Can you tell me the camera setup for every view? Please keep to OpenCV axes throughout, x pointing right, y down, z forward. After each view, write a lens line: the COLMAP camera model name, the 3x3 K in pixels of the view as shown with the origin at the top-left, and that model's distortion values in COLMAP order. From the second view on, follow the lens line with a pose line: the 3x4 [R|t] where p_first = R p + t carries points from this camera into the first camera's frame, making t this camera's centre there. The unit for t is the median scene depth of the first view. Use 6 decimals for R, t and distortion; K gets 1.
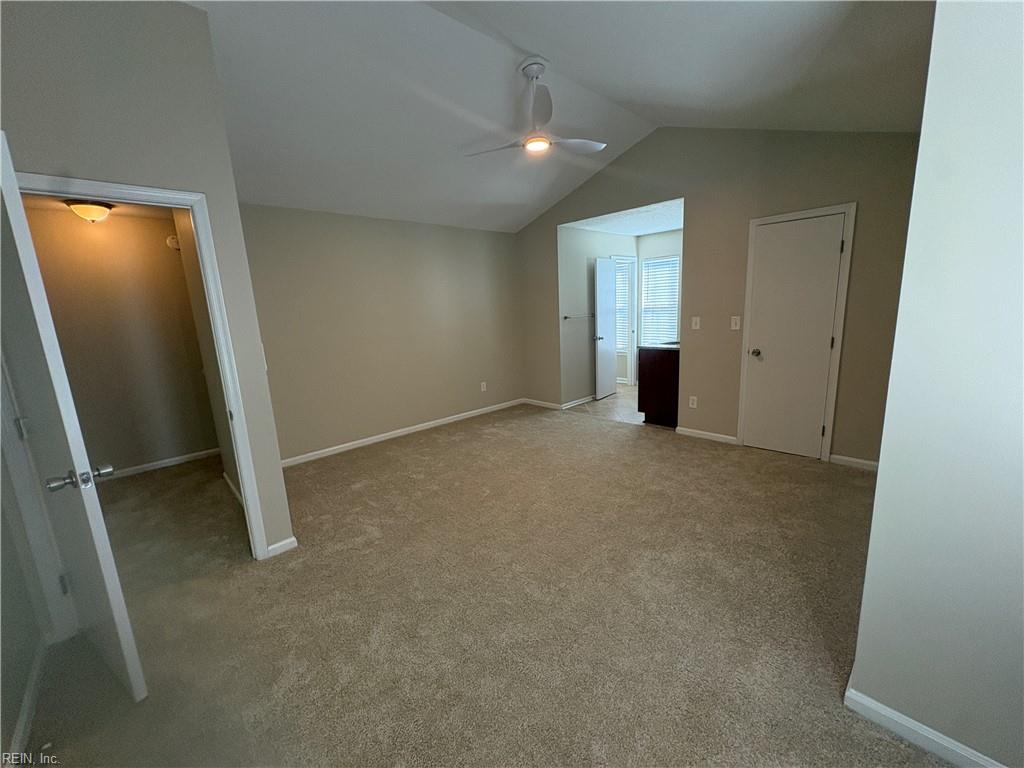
lens RADIAL K [[406.8, 0, 512.0], [0, 406.8, 384.0], [0, 0, 1]] dist [-0.001060, 0.000002]
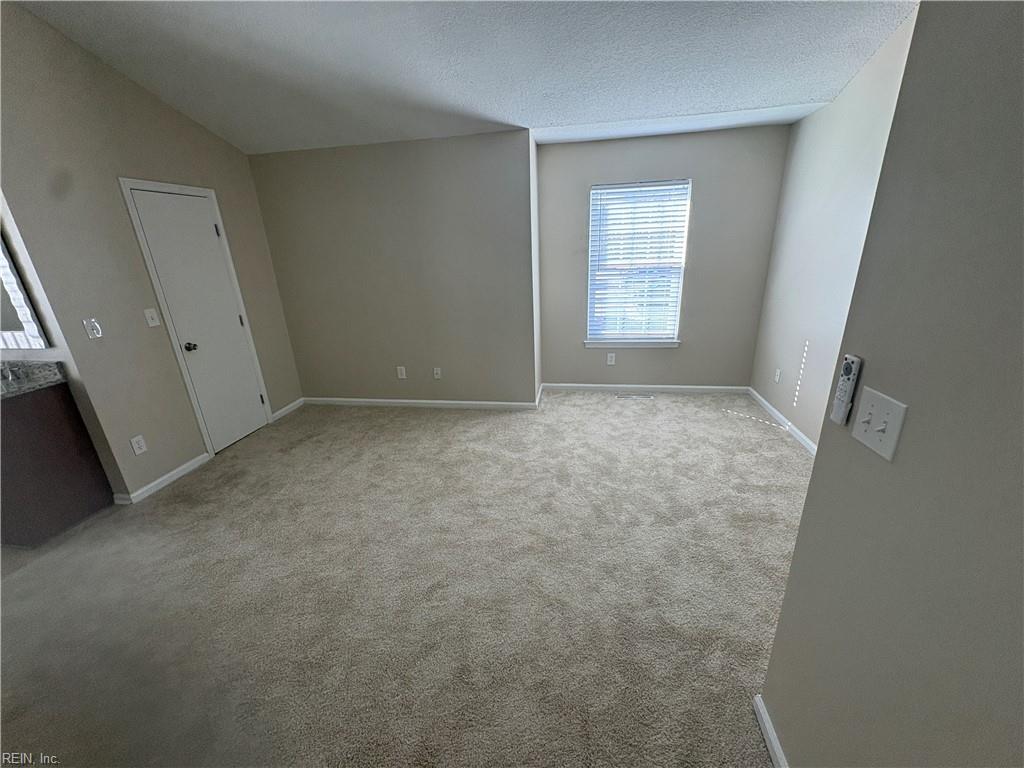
lens RADIAL K [[406.8, 0, 512.0], [0, 406.8, 384.0], [0, 0, 1]] dist [-0.001060, 0.000002]
pose [[-0.597815, -0.199506, 0.776411, -0.457636], [0.213375, 0.893994, 0.394012, -0.194747], [-0.772715, 0.401213, -0.491874, 0.906846]]
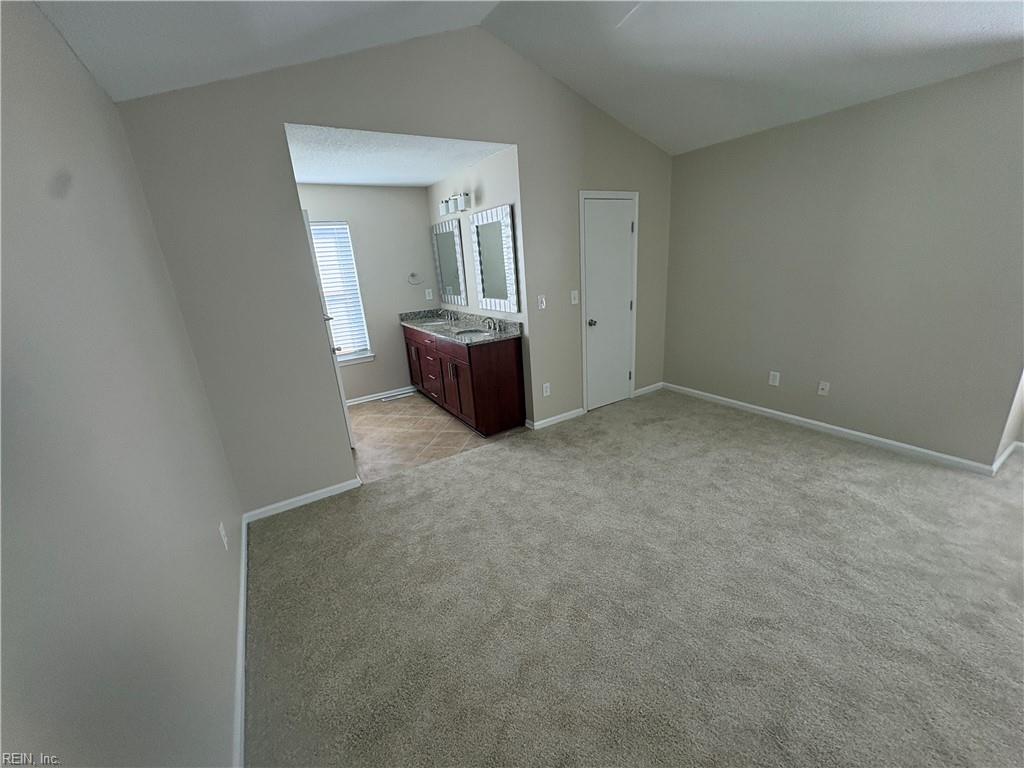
lens RADIAL K [[406.8, 0, 512.0], [0, 406.8, 384.0], [0, 0, 1]] dist [-0.001060, 0.000002]
pose [[0.205290, -0.265343, 0.942045, -0.465368], [0.240580, 0.946694, 0.214225, -0.199144], [-0.948671, 0.182658, 0.258183, 0.930182]]
